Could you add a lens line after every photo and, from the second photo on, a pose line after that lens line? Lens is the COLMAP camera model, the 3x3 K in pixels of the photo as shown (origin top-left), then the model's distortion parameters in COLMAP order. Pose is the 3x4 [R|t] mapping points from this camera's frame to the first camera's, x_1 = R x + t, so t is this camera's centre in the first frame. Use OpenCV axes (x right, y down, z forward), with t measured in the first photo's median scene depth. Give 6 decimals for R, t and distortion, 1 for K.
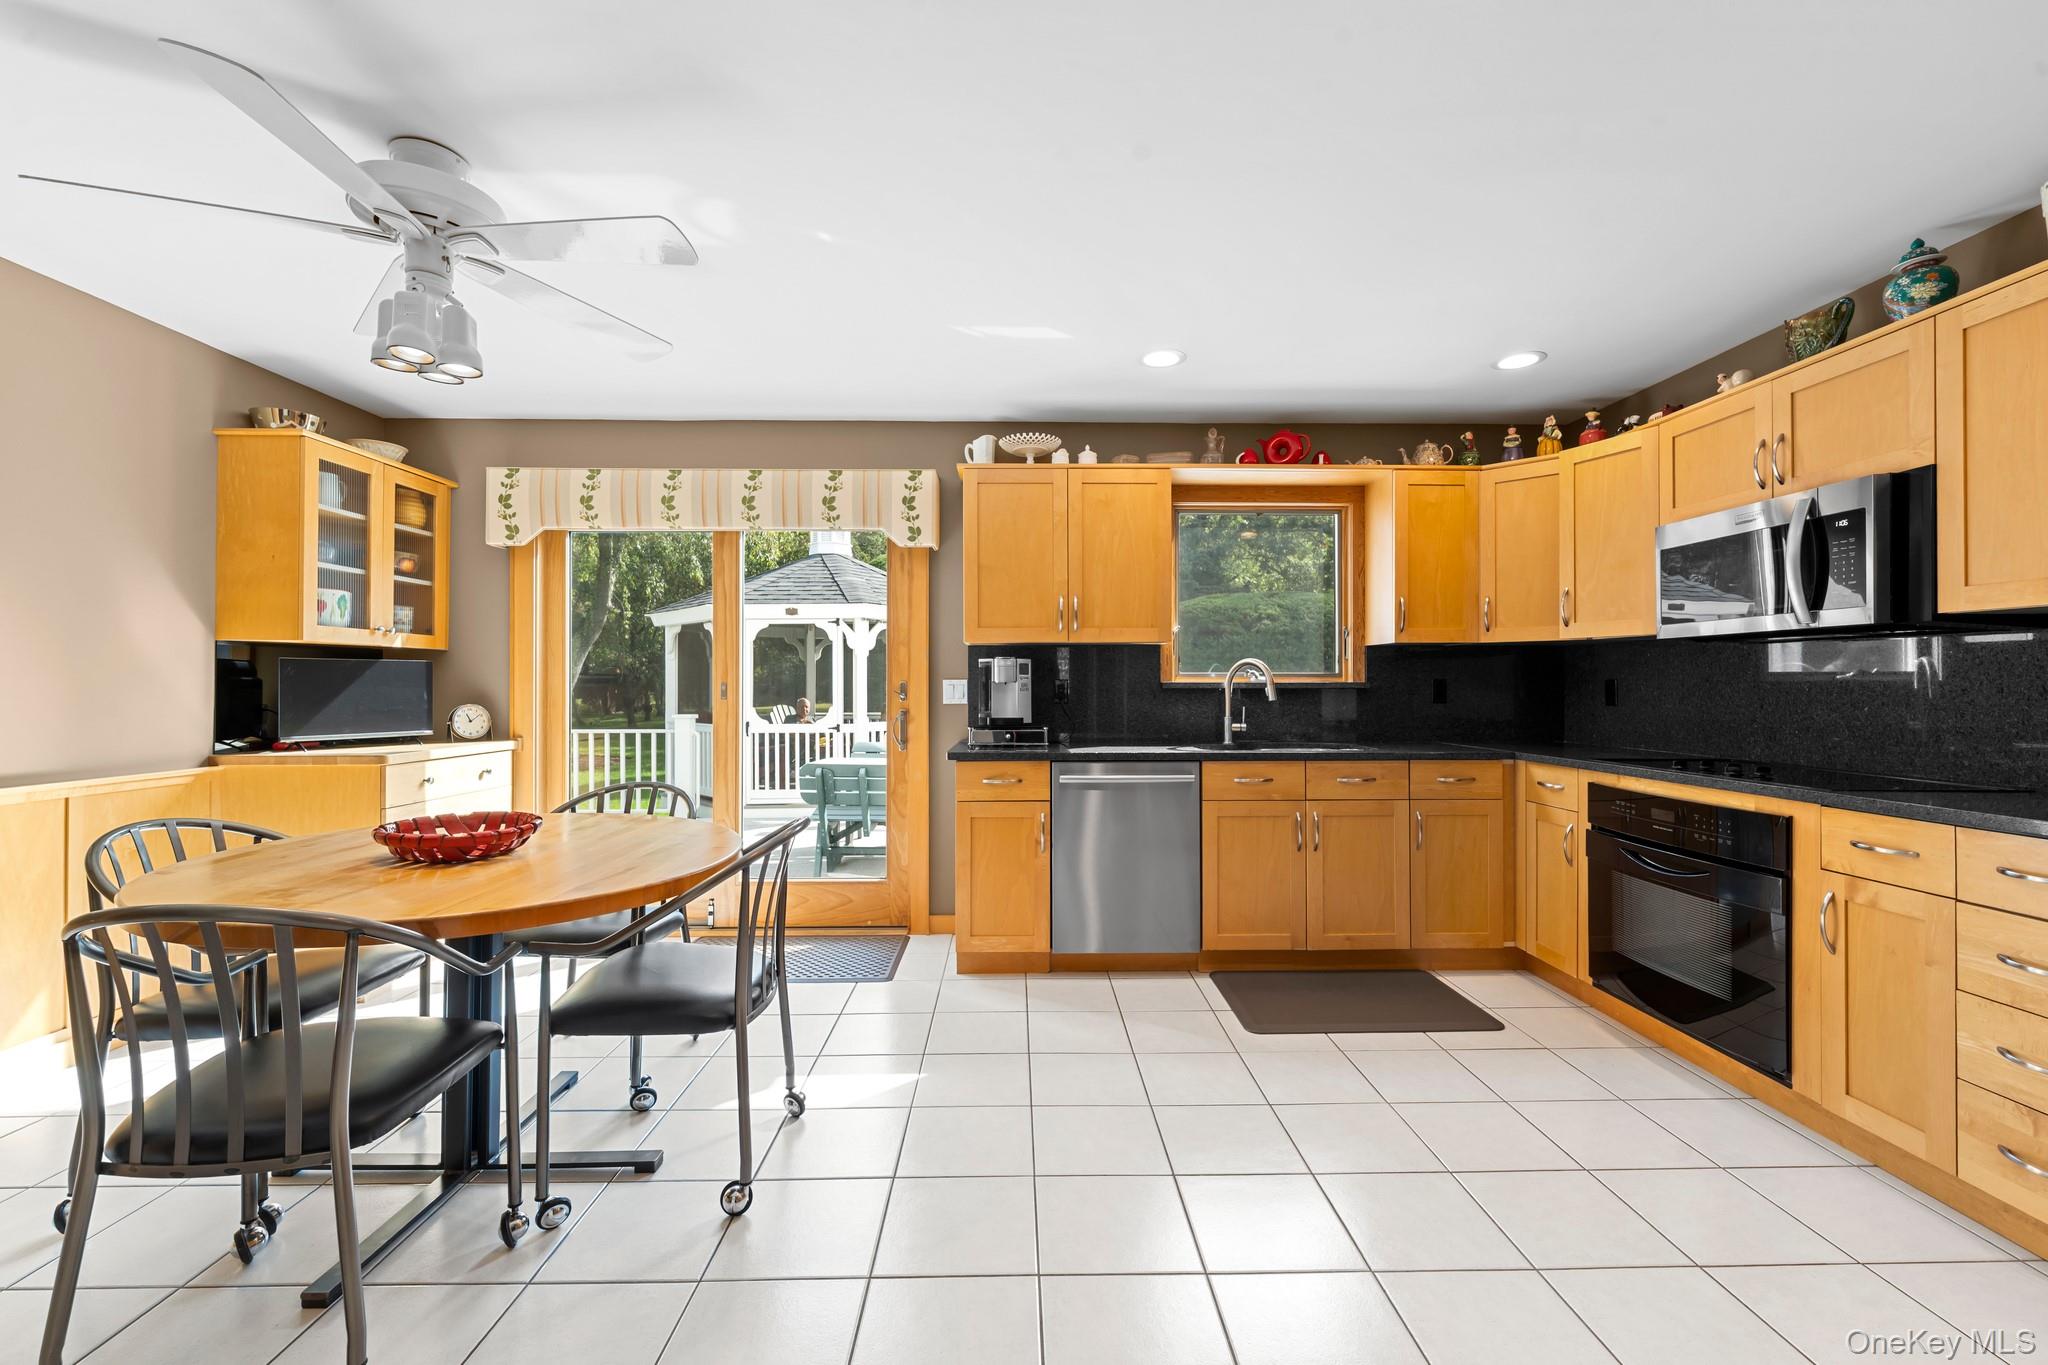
lens RADIAL K [[833.6, 0, 1038.0], [0, 833.6, 688.6], [0, 0, 1]] dist [0.008951, -0.000532]
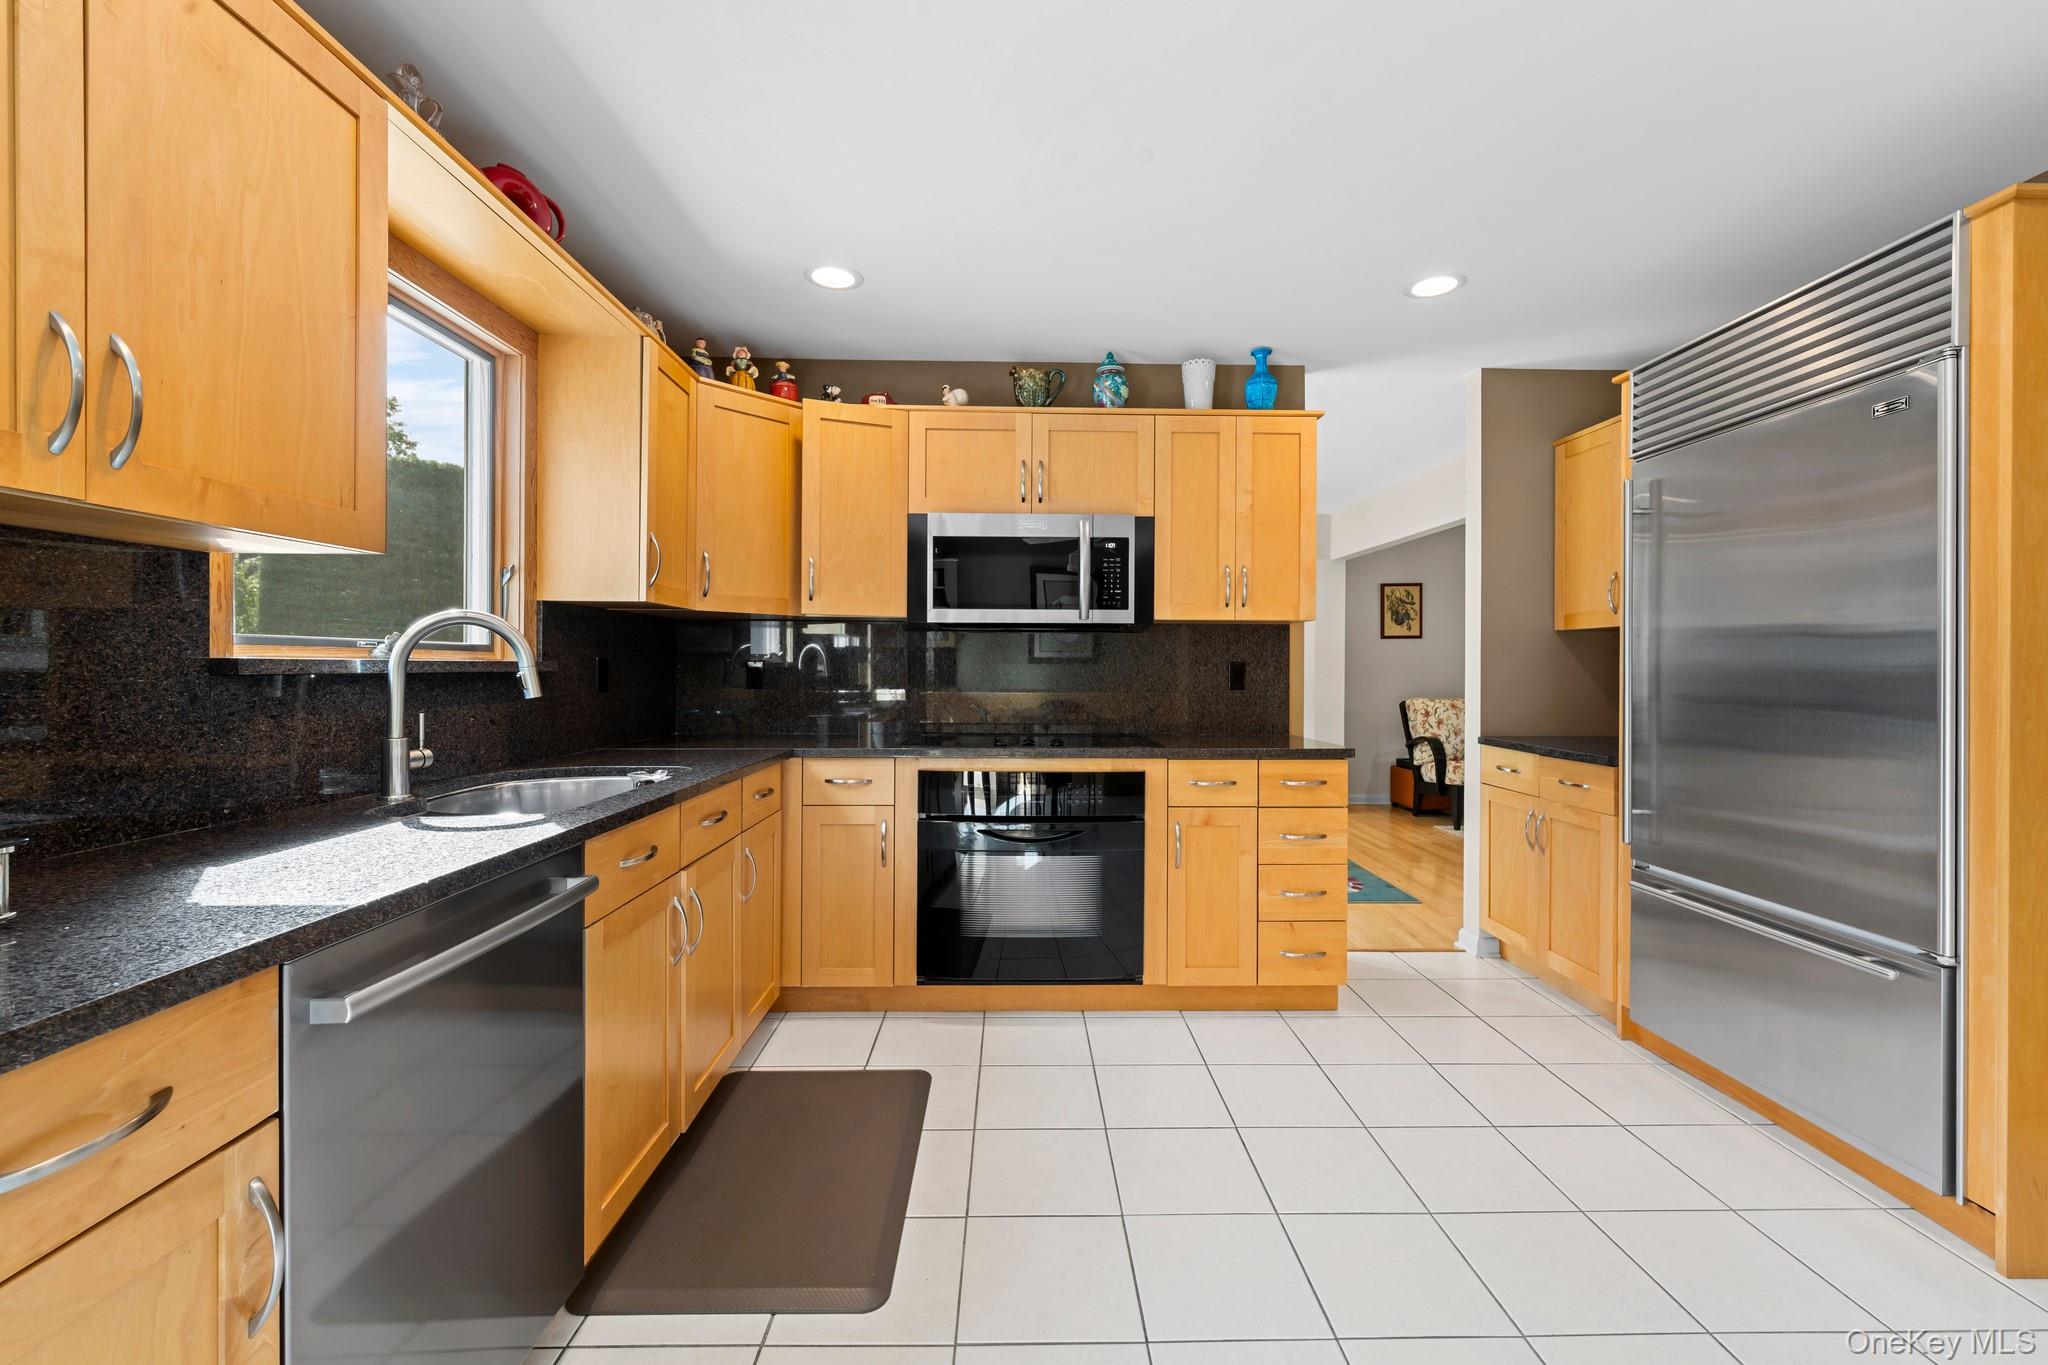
lens RADIAL K [[833.6, 0, 1030.1], [0, 833.6, 671.1], [0, 0, 1]] dist [0.008951, -0.000532]
pose [[0.010317, -0.004292, 0.999938, -0.224067], [0.001656, 0.999989, 0.004275, -0.003029], [-0.999945, 0.001612, 0.010324, 0.699748]]
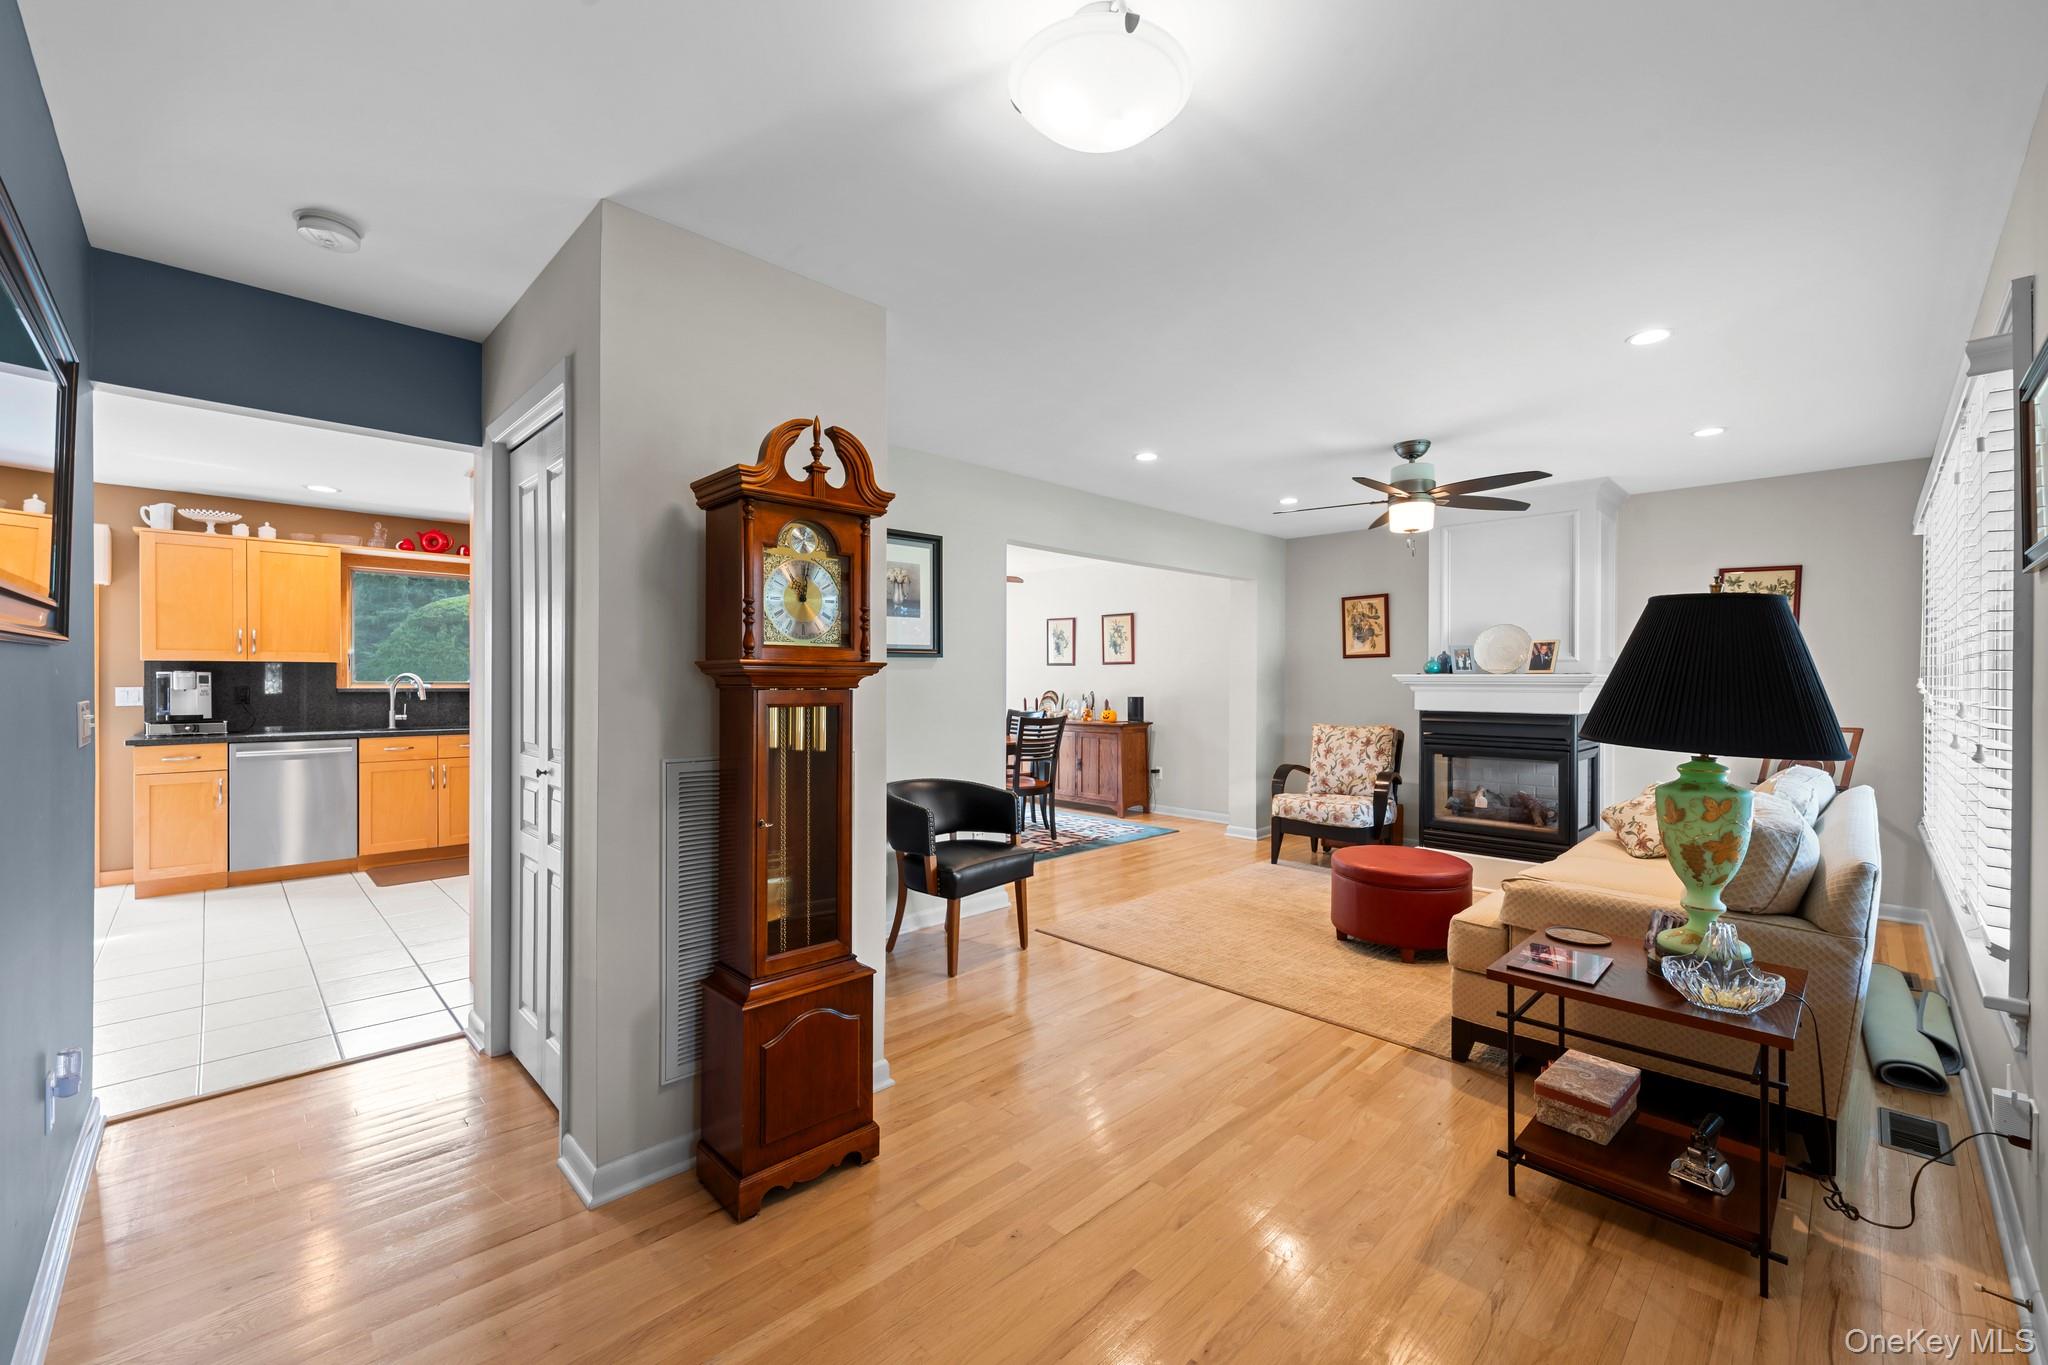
lens RADIAL K [[833.6, 0, 1021.5], [0, 833.6, 679.6], [0, 0, 1]] dist [0.008951, -0.000532]
pose [[0.735851, 0.002291, 0.677140, 0.038340], [0.000795, 0.999991, -0.004247, -0.016866], [-0.677143, 0.003663, 0.735842, -0.973239]]
